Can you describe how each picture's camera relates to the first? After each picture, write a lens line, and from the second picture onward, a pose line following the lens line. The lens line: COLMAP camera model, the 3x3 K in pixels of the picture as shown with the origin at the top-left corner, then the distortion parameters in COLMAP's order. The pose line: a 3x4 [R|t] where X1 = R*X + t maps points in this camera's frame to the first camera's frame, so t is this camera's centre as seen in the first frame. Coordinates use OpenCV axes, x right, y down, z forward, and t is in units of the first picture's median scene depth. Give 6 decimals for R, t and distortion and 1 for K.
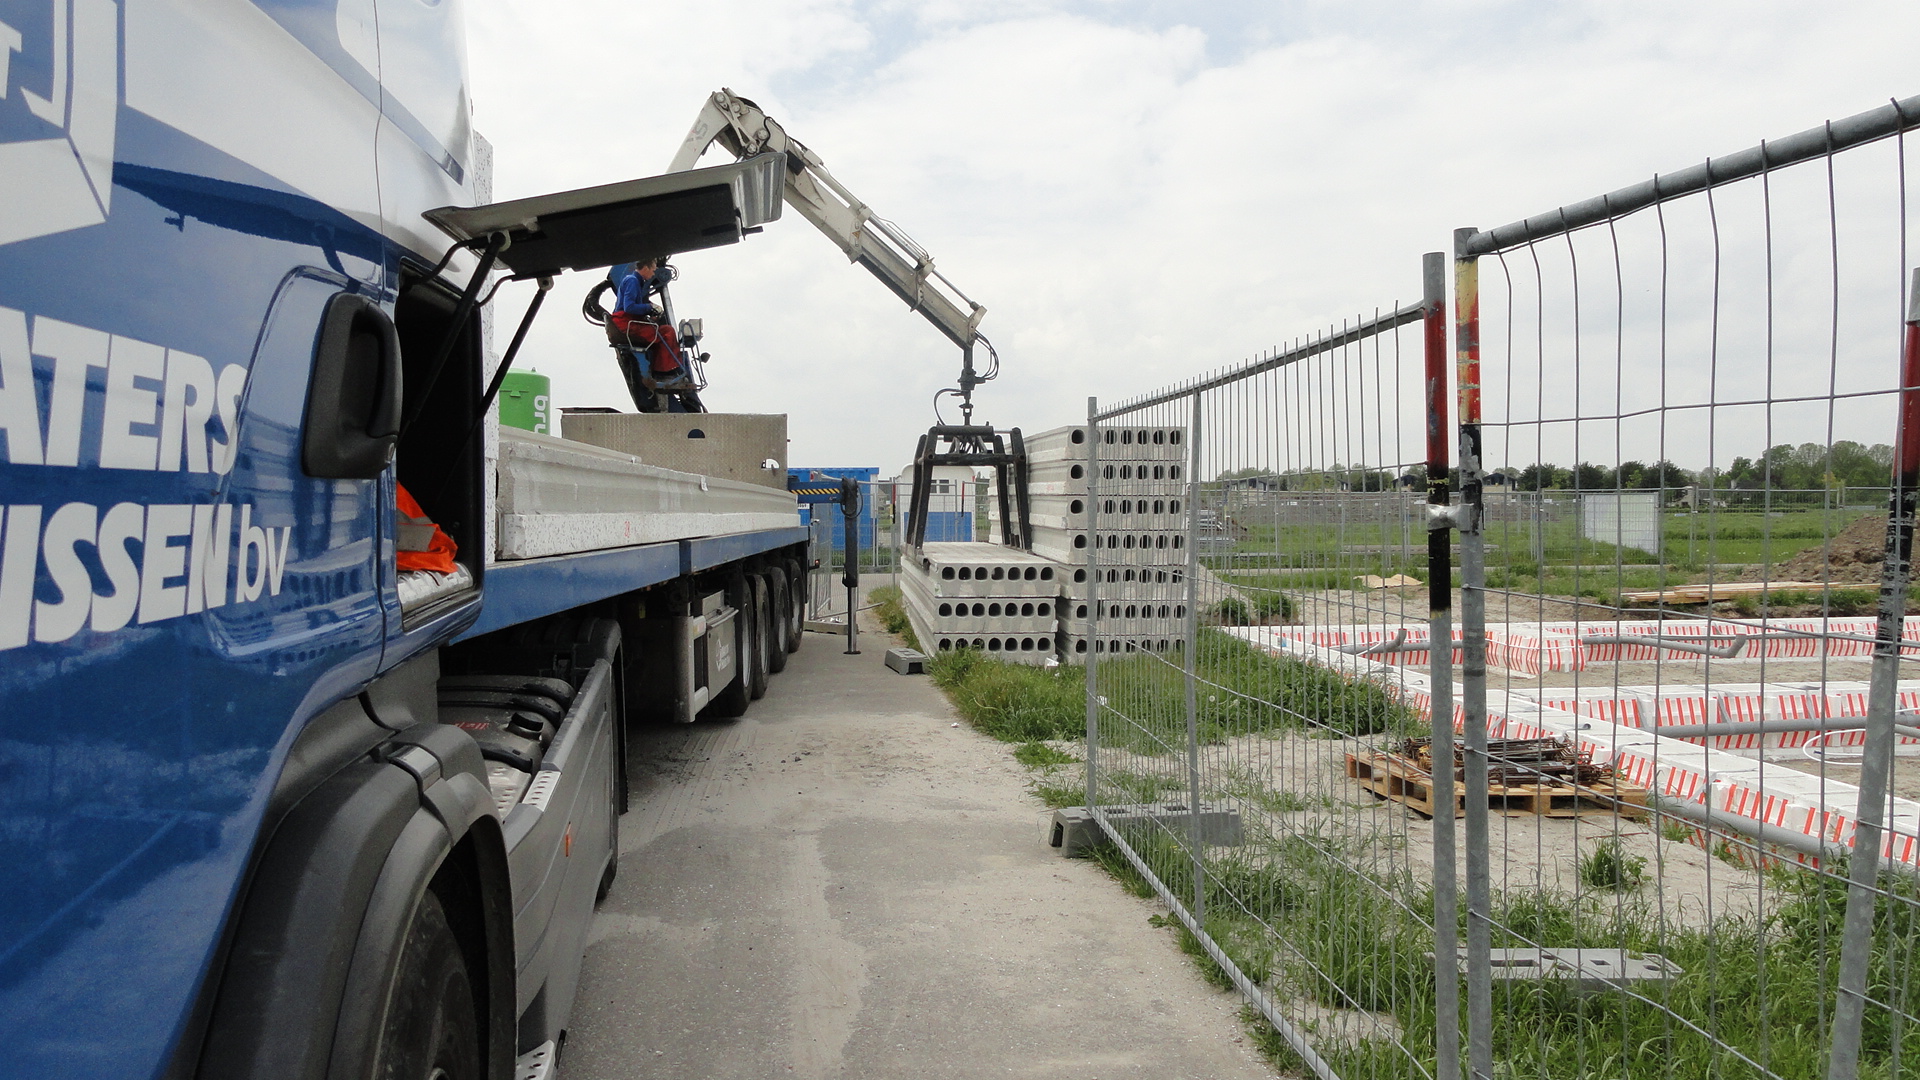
lens RADIAL K [[1350.8, 0, 960.0], [0, 1350.8, 540.0], [0, 0, 1]] dist [-0.005623, 0.000476]
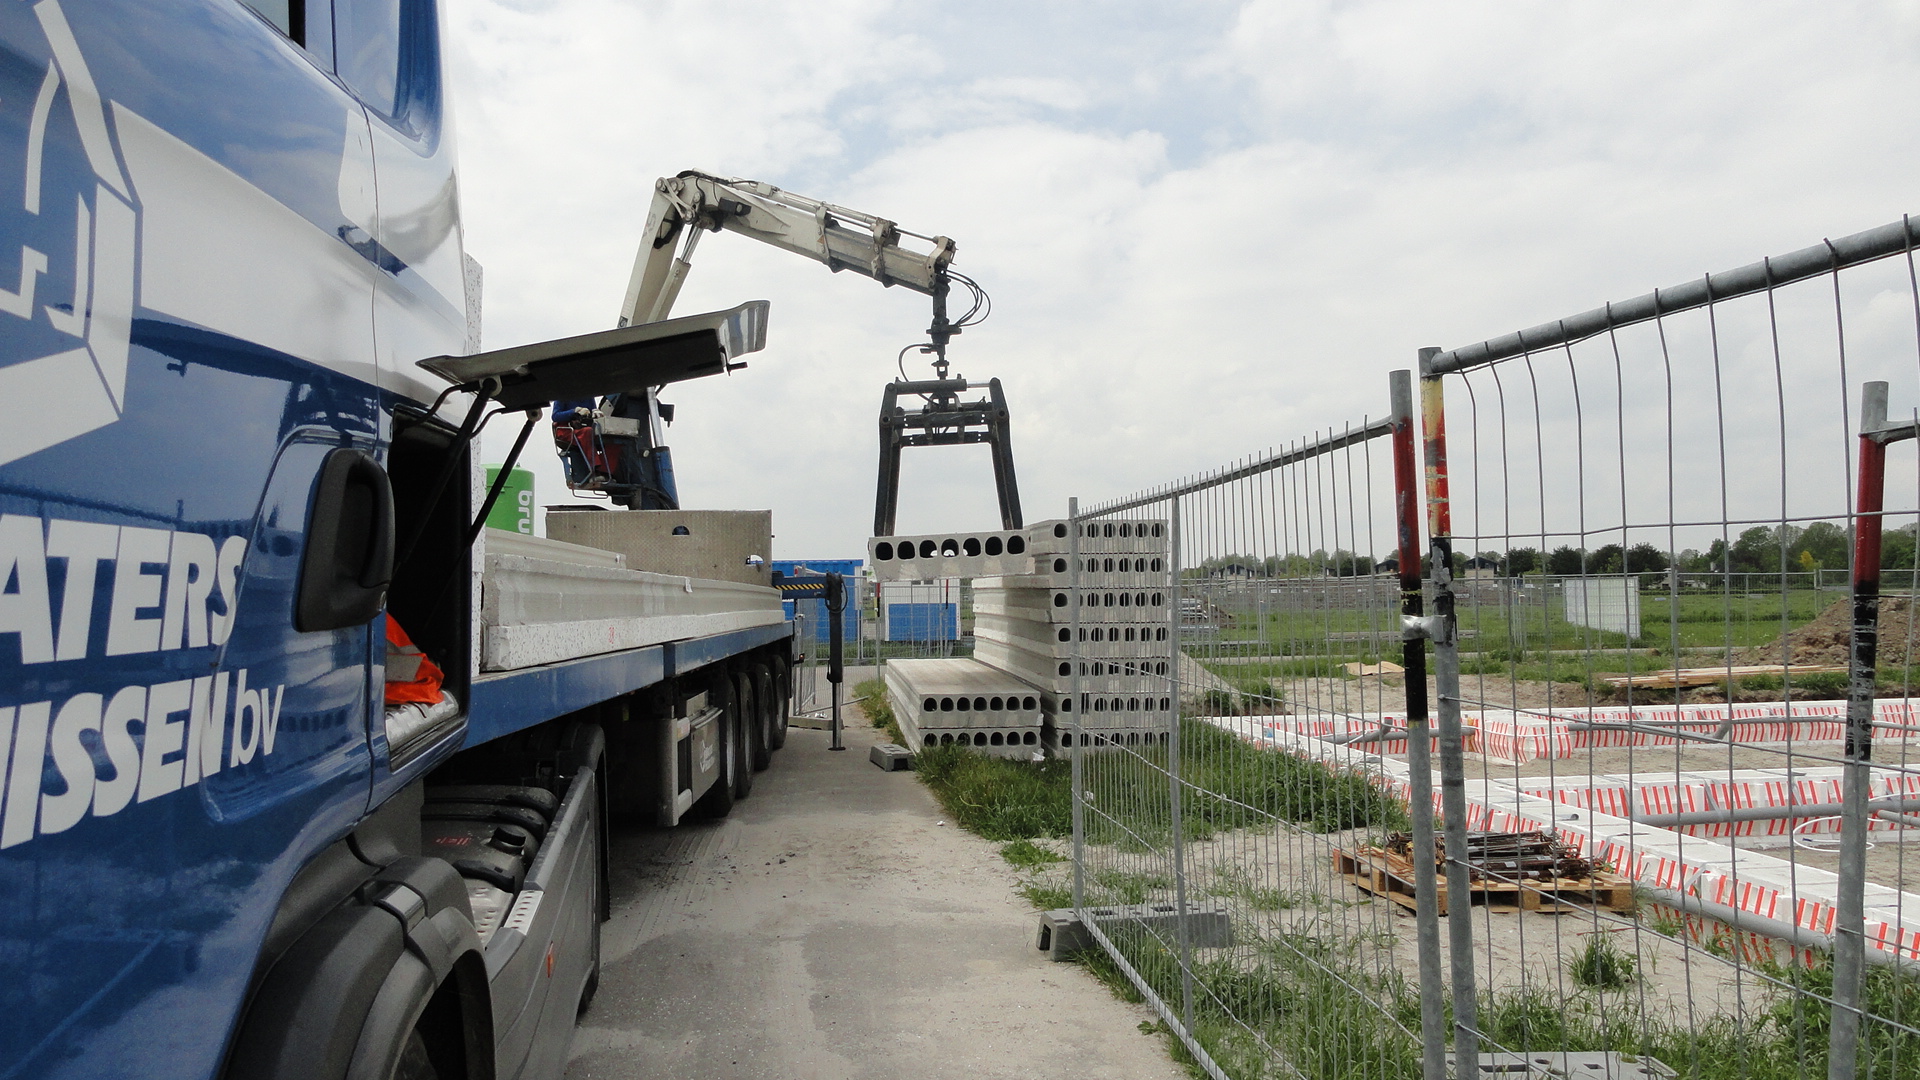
lens RADIAL K [[1349.8, 0, 960.0], [0, 1349.8, 540.0], [0, 0, 1]] dist [-0.001092, -0.001493]
pose [[0.999887, -0.009424, 0.011710, 0.000915], [0.010174, 0.997784, -0.065761, -0.007391], [-0.011065, 0.065873, 0.997767, -0.005489]]
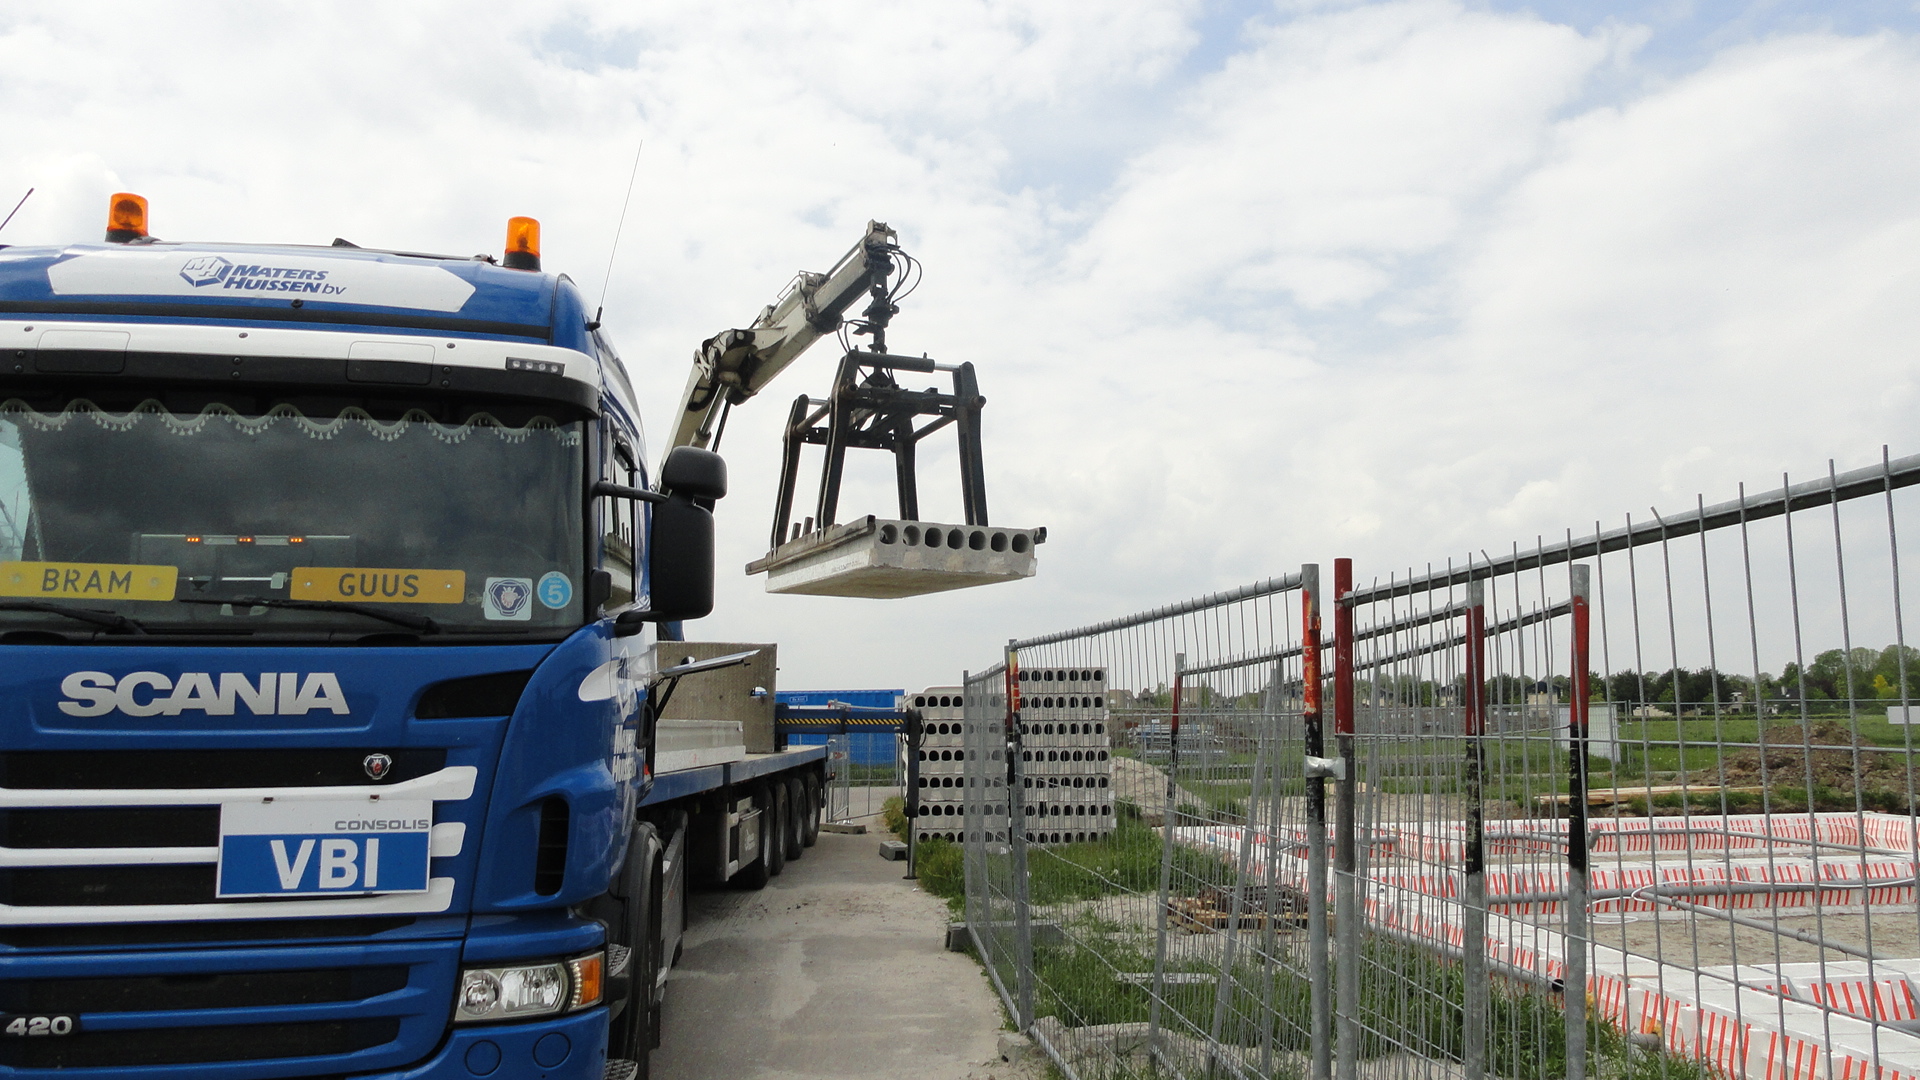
lens RADIAL K [[1350.8, 0, 960.0], [0, 1350.8, 540.0], [0, 0, 1]] dist [-0.005623, 0.000476]
pose [[0.999393, -0.013651, -0.032067, 0.127384], [0.008456, 0.987583, -0.156872, -0.001796], [0.033810, 0.156505, 0.987098, -0.602253]]
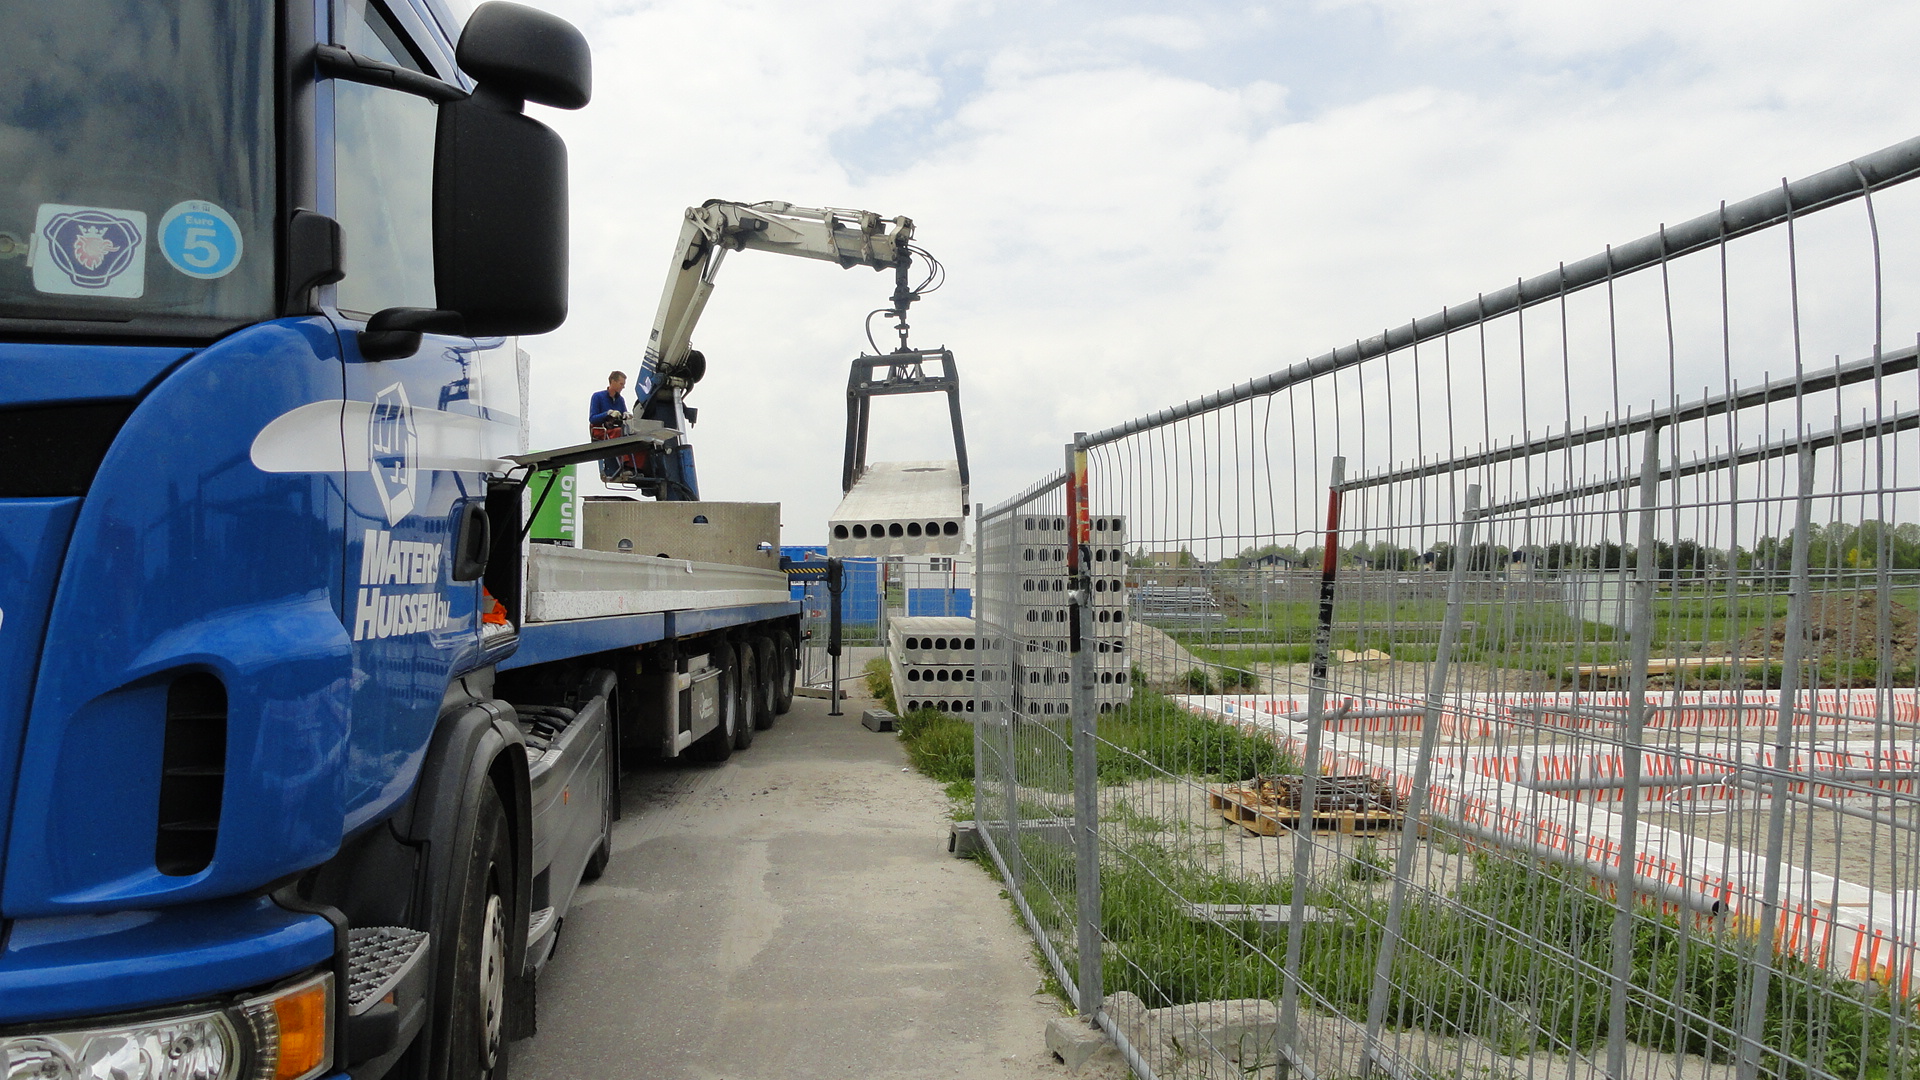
lens RADIAL K [[1350.8, 0, 960.0], [0, 1350.8, 540.0], [0, 0, 1]] dist [-0.005623, 0.000476]
pose [[0.999830, 0.003369, -0.018108, 0.089070], [-0.004380, 0.998416, -0.056083, 0.002673], [0.017890, 0.056153, 0.998262, -0.264389]]
